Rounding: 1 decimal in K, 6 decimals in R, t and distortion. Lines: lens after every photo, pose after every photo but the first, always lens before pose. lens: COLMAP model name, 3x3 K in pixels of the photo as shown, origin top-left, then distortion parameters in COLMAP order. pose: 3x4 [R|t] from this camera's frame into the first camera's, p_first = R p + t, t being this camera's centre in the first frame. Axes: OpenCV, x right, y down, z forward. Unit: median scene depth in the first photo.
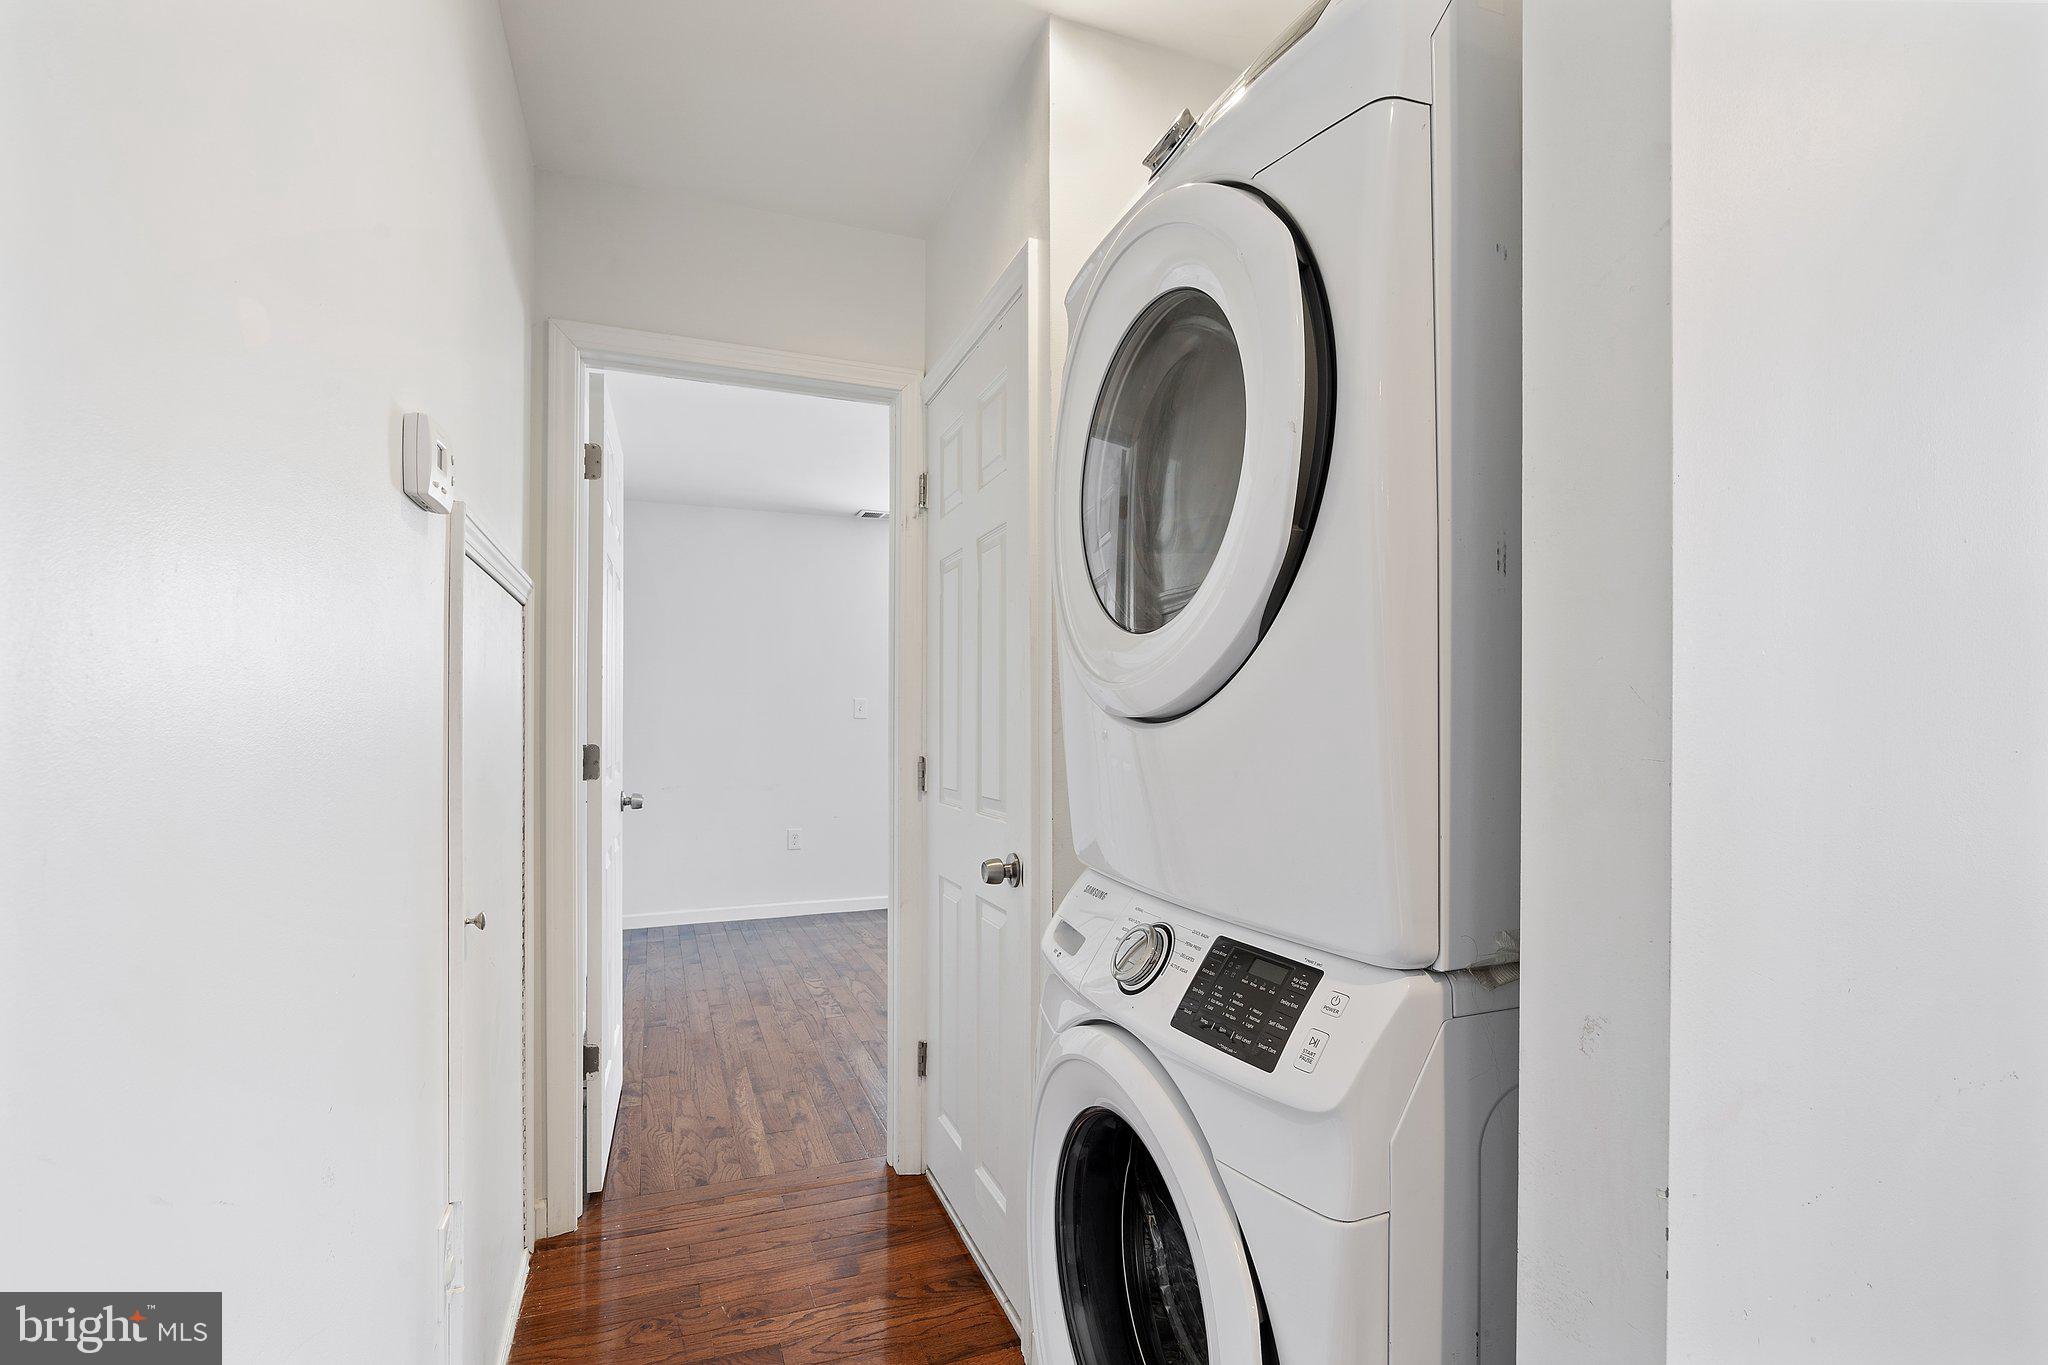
lens RADIAL K [[929.5, 0, 1018.8], [0, 929.5, 700.4], [0, 0, 1]] dist [-0.008579, 0.002490]
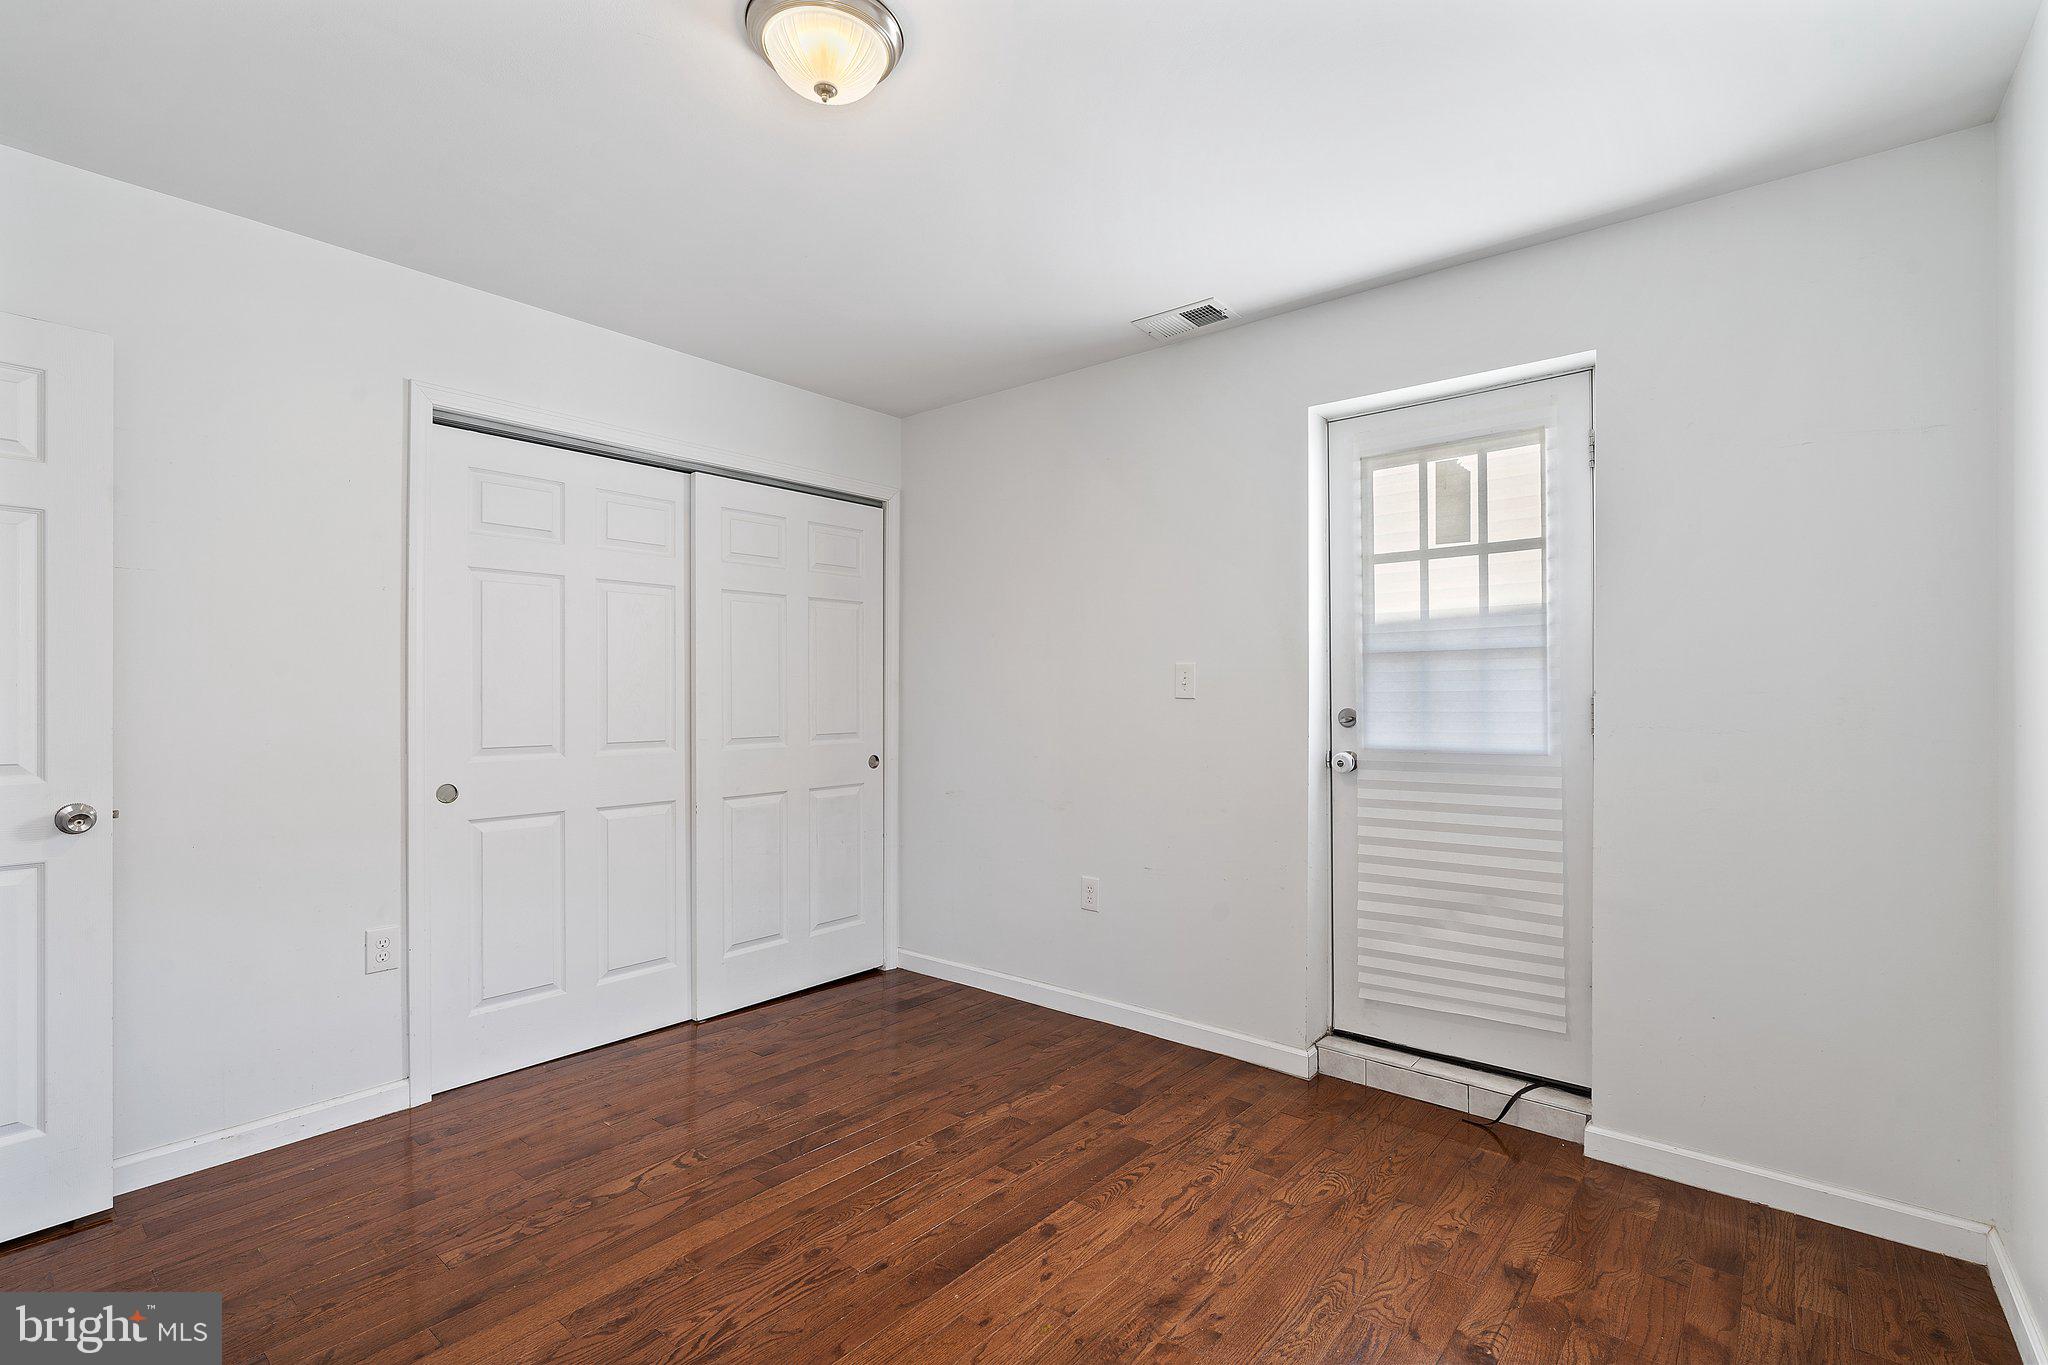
lens RADIAL K [[929.5, 0, 1032.5], [0, 929.5, 688.2], [0, 0, 1]] dist [-0.008579, 0.002490]
pose [[0.489299, 0.000179, -0.872116, 0.350307], [0.015169, 0.999847, 0.008716, 0.009355], [0.871984, -0.017493, 0.489222, 0.844650]]
